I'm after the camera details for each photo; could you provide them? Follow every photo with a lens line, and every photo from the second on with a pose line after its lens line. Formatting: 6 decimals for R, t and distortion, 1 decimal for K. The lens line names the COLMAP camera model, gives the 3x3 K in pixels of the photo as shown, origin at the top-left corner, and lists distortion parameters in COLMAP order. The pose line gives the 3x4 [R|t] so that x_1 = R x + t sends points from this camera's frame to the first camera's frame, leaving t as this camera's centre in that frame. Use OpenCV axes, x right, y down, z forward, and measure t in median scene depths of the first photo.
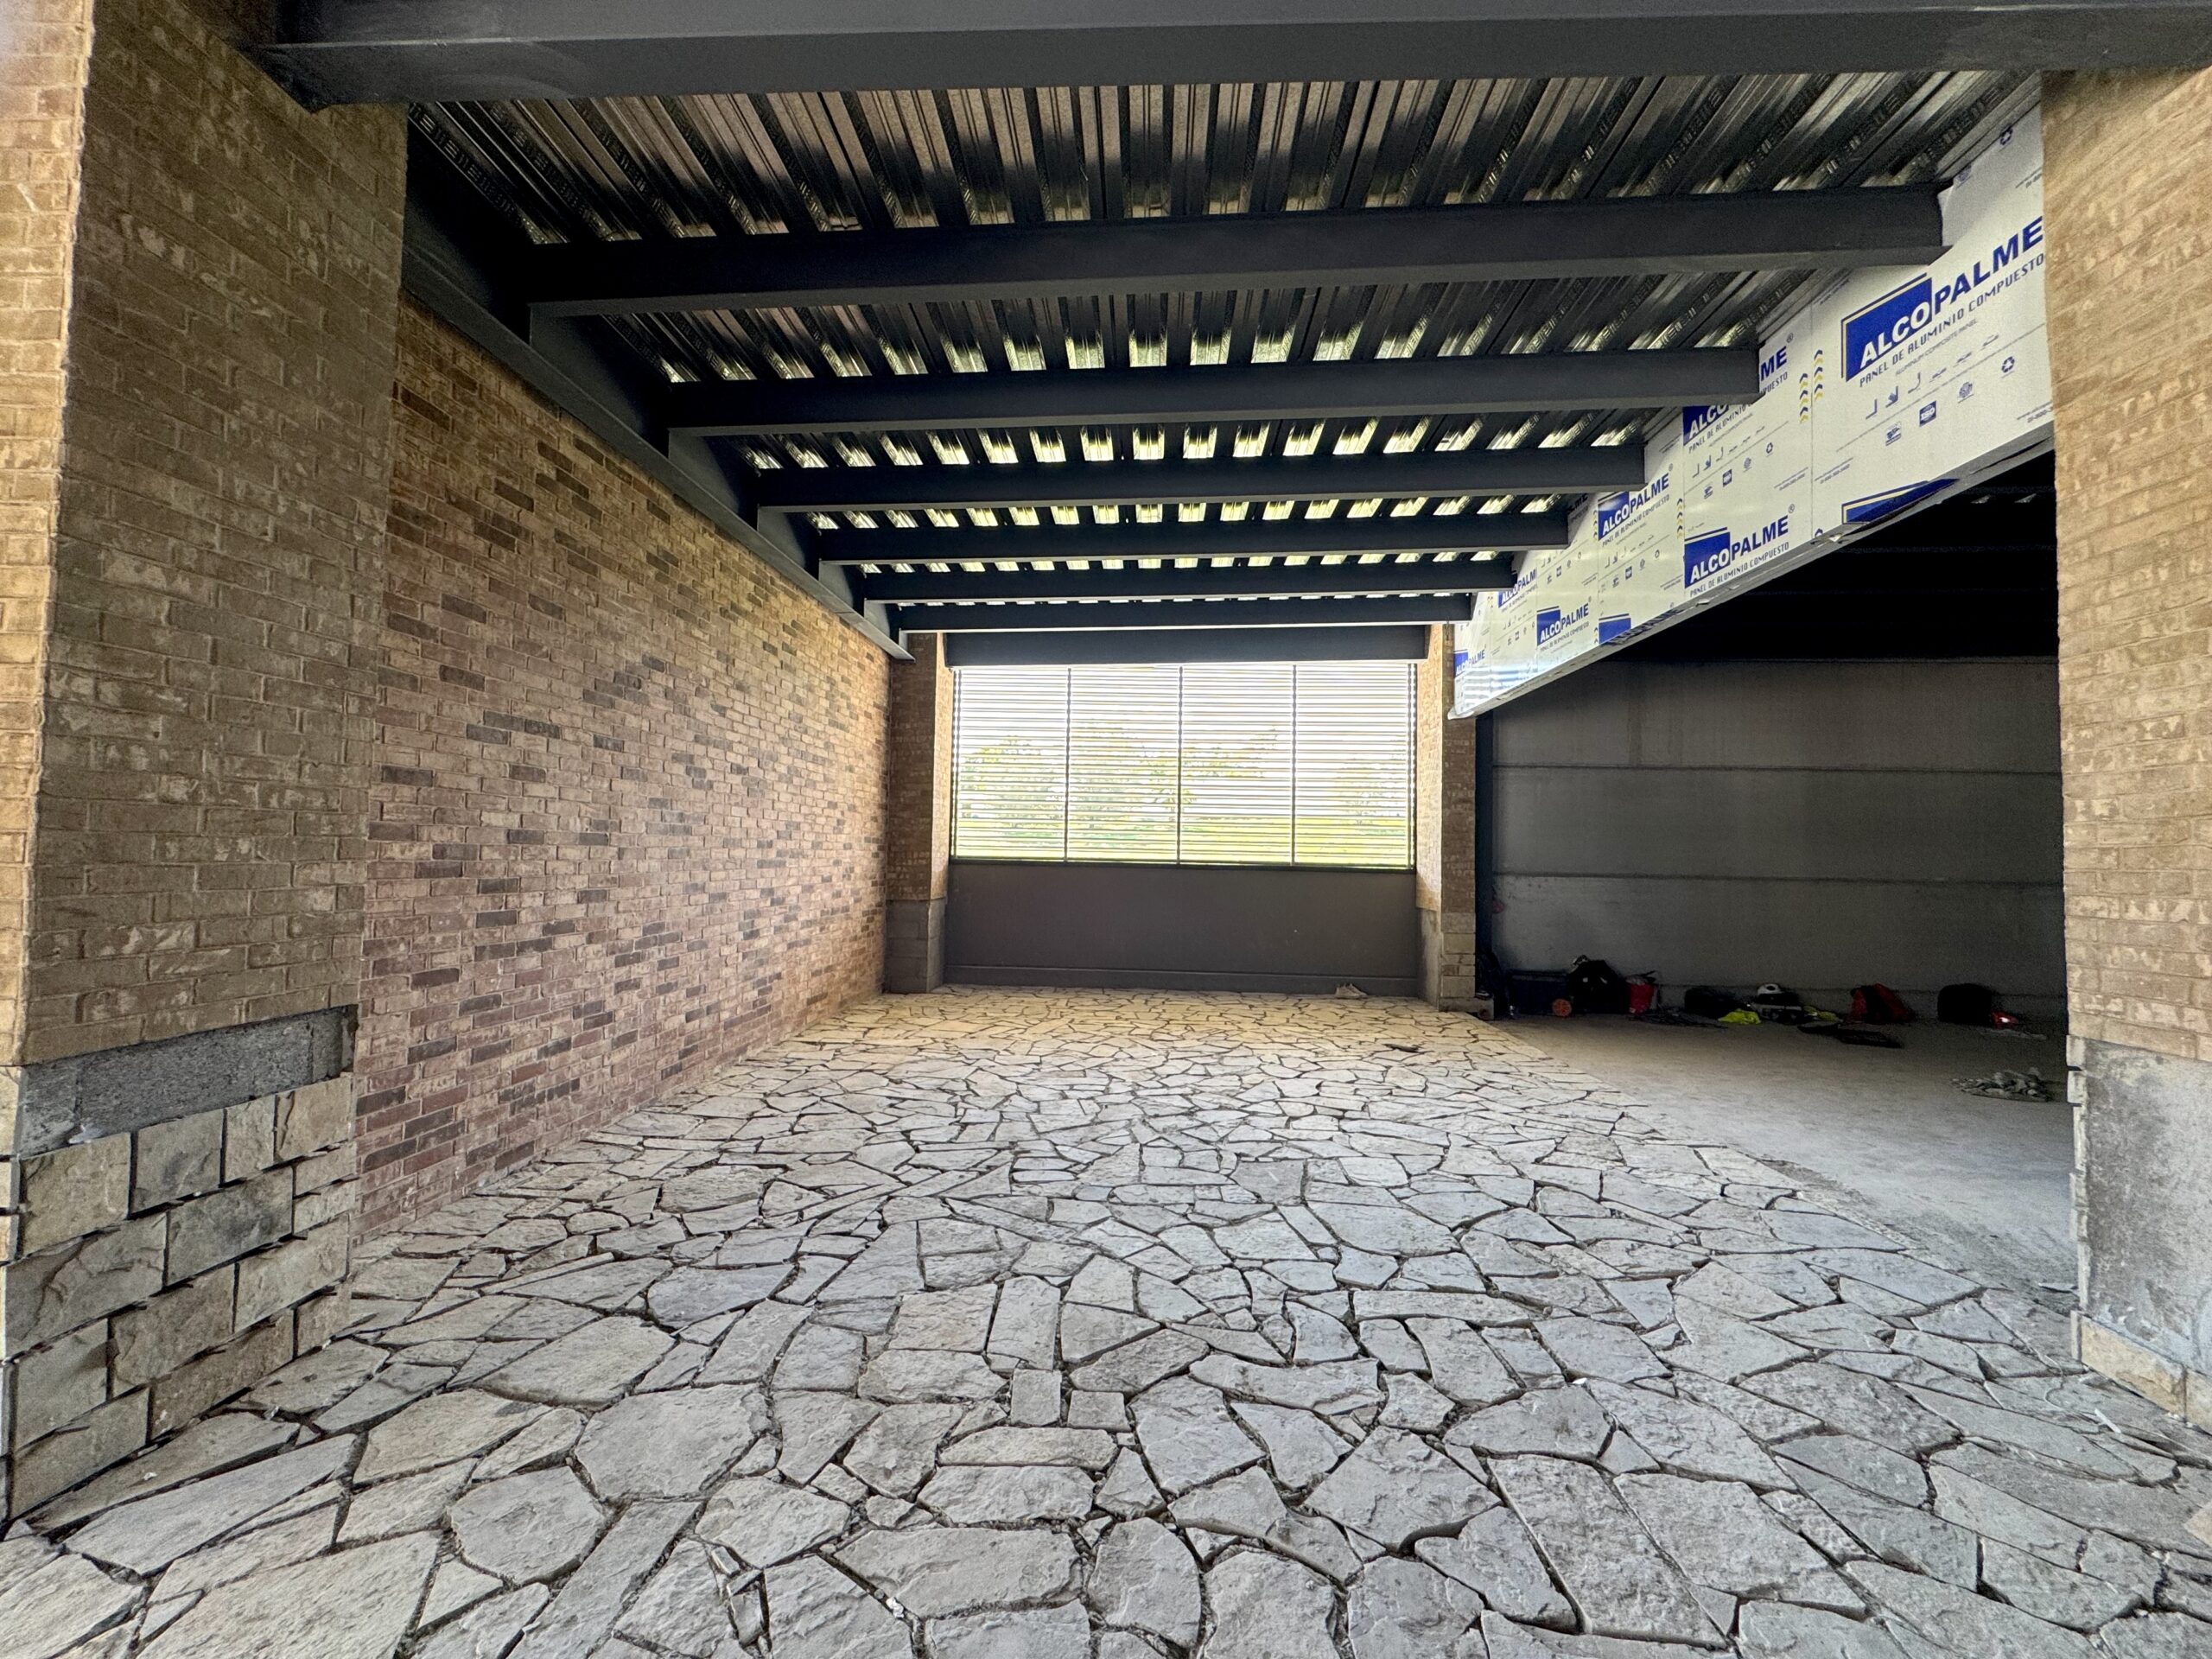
lens RADIAL K [[897.6, 0, 1100.6], [0, 897.6, 826.4], [0, 0, 1]] dist [-0.003008, -0.000171]
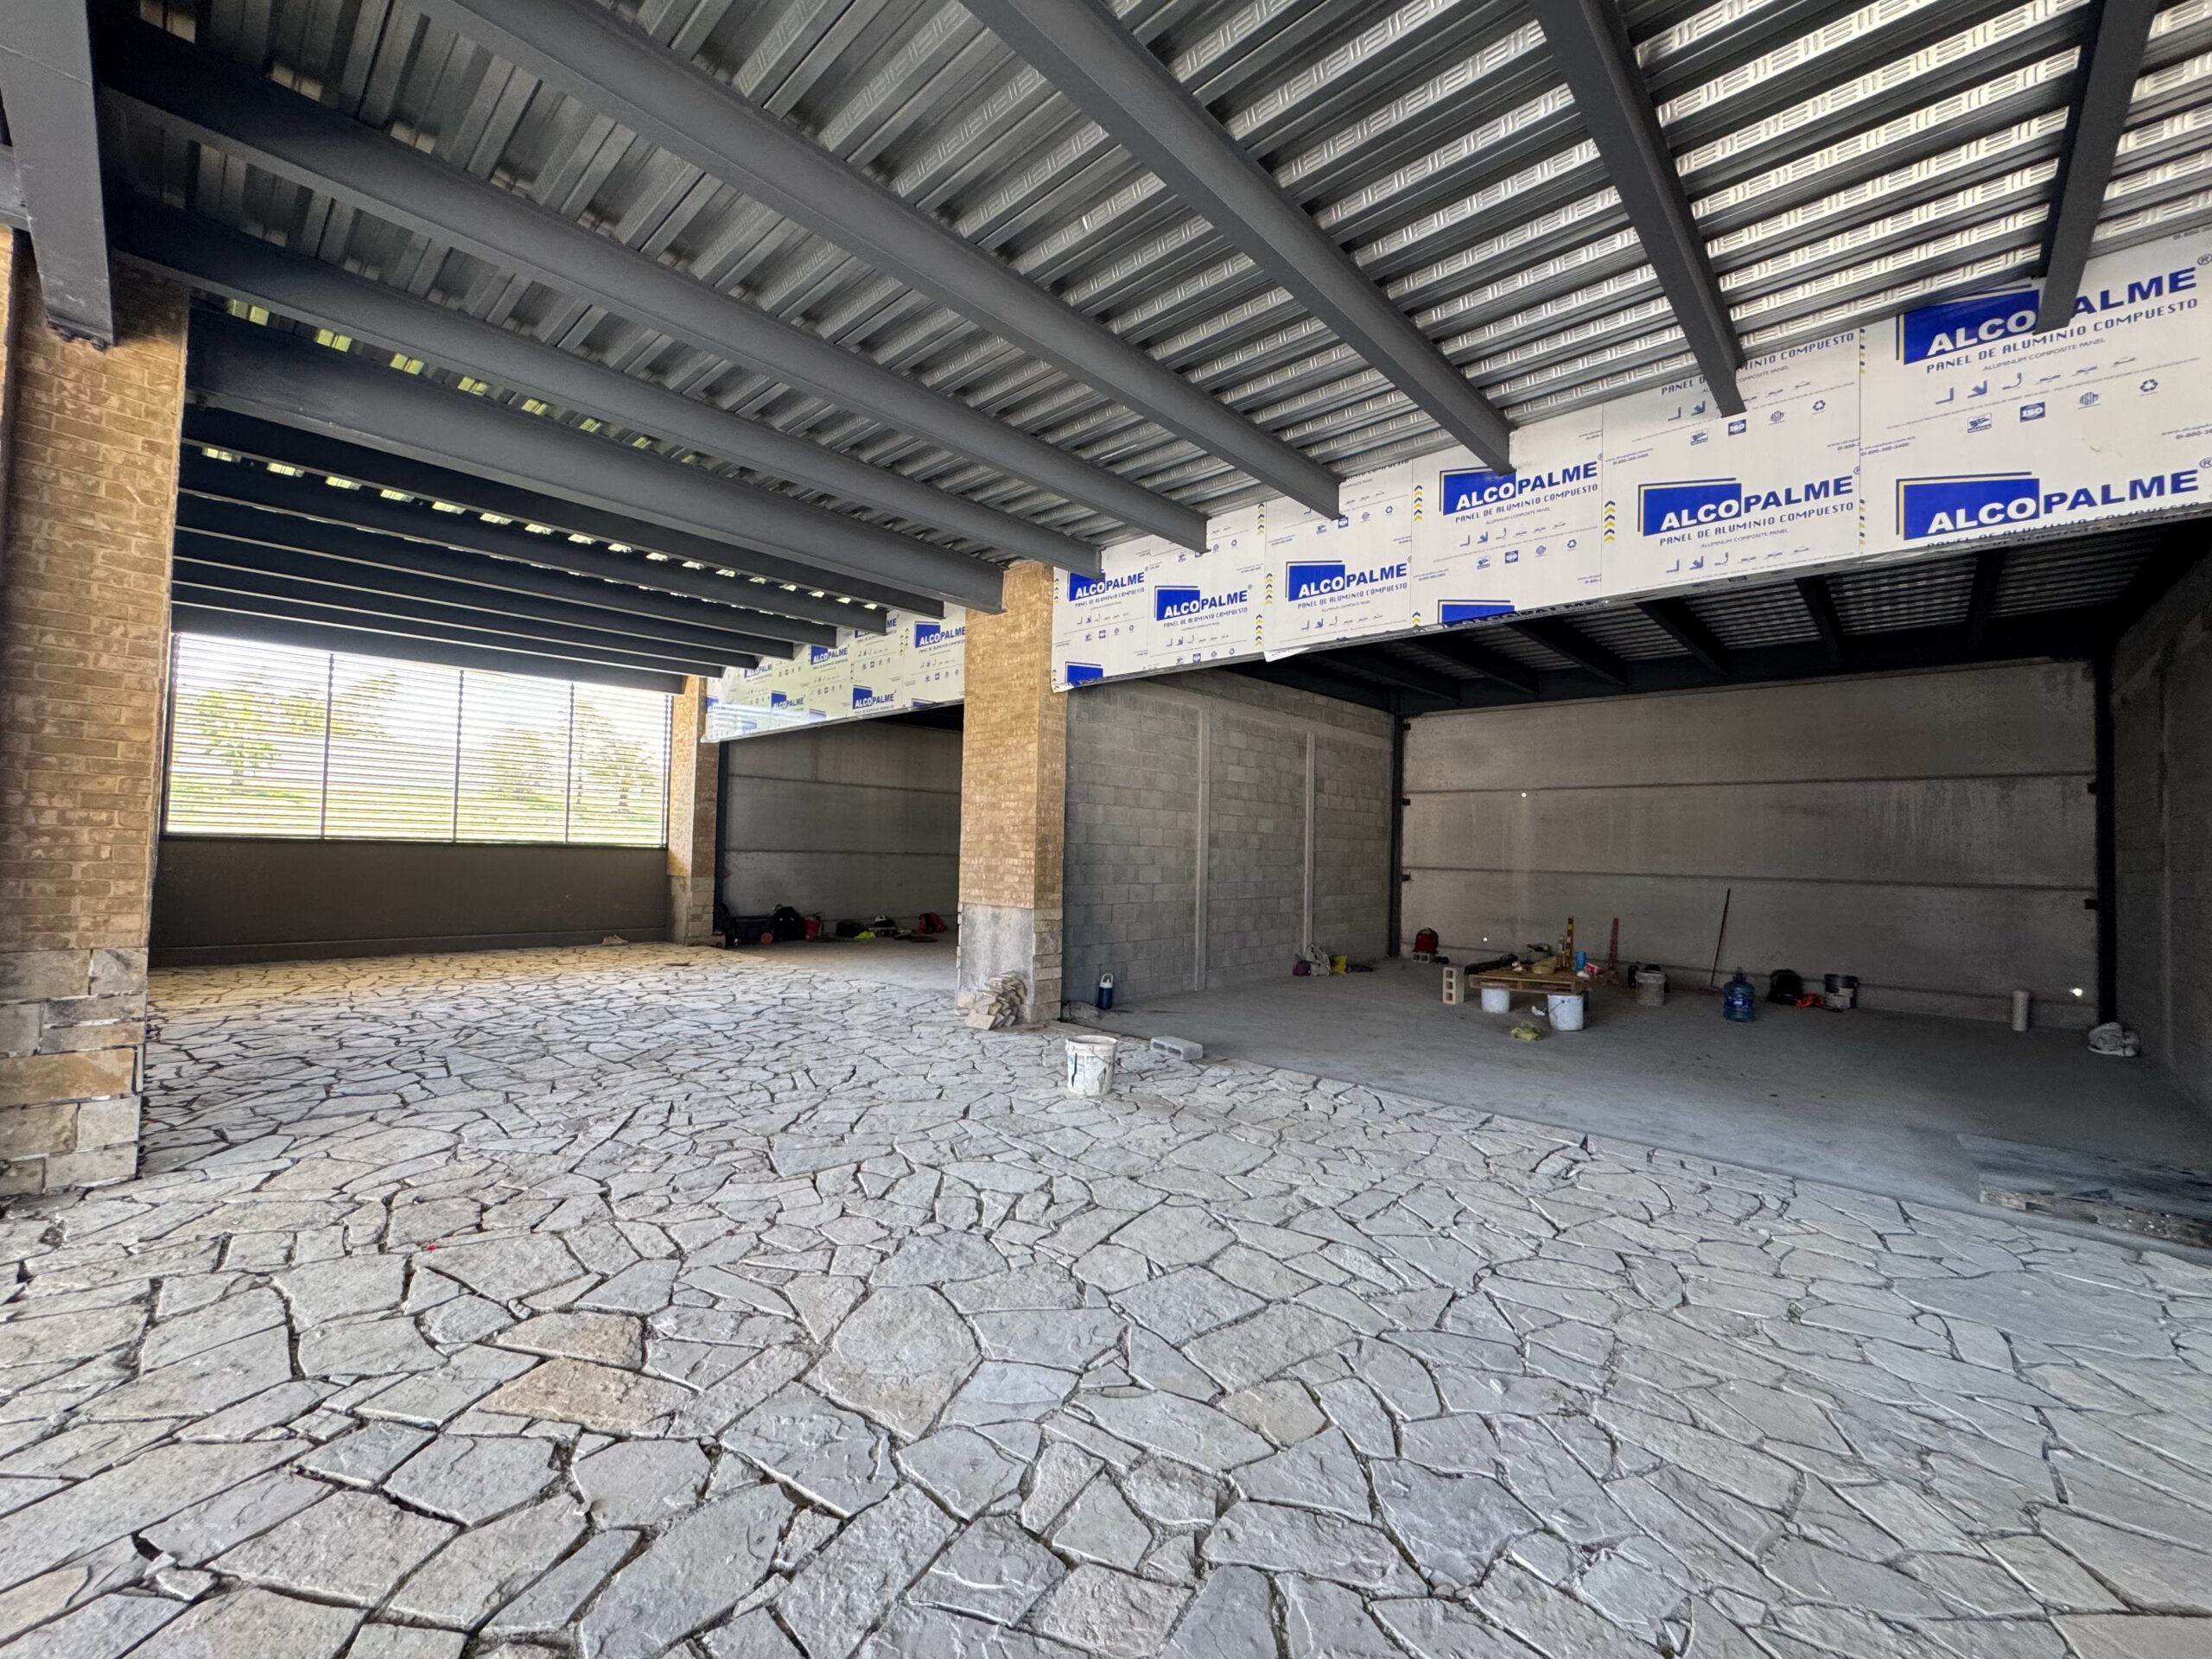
lens RADIAL K [[897.6, 0, 1100.6], [0, 897.6, 826.4], [0, 0, 1]] dist [-0.003008, -0.000171]
pose [[0.640994, 0.019766, 0.767292, -0.302540], [-0.039186, 0.999207, 0.006996, -0.020949], [-0.766545, -0.034551, 0.641260, -0.415150]]
